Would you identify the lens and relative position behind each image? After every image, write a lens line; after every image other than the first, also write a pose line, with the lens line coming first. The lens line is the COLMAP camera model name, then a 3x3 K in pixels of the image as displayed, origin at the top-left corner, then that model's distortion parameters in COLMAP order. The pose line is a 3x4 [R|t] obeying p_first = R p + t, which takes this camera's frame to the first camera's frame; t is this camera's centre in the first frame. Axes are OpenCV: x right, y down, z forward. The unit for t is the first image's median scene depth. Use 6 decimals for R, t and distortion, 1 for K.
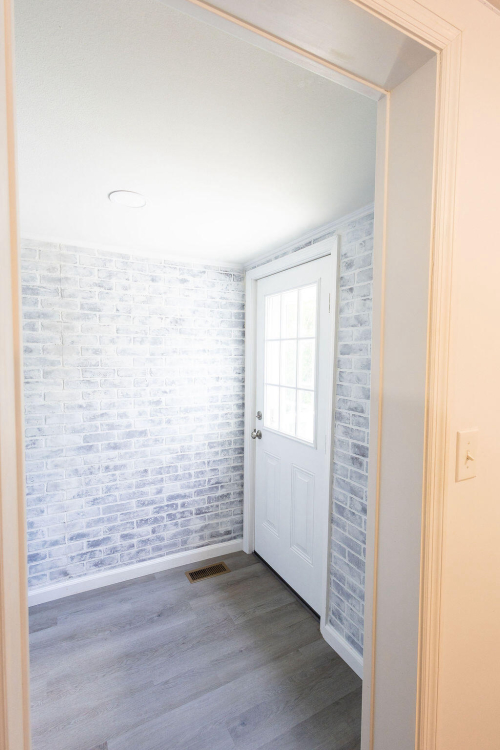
lens RADIAL K [[345.0, 0, 249.5], [0, 345.0, 372.8], [0, 0, 1]] dist [0.005995, -0.003184]
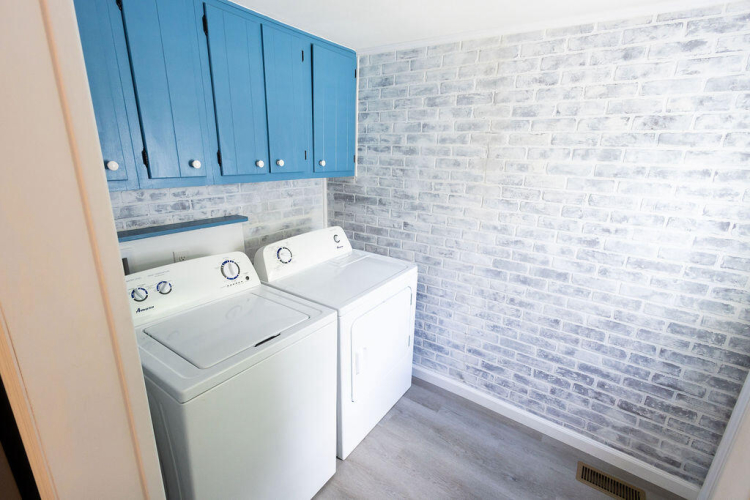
lens RADIAL K [[345.0, 0, 371.4], [0, 345.0, 251.5], [0, 0, 1]] dist [0.005995, -0.003184]
pose [[0.452057, 0.260841, -0.852999, 0.150892], [-0.064379, 0.963335, 0.260462, -0.056073], [0.889663, -0.062828, 0.452275, 0.264847]]
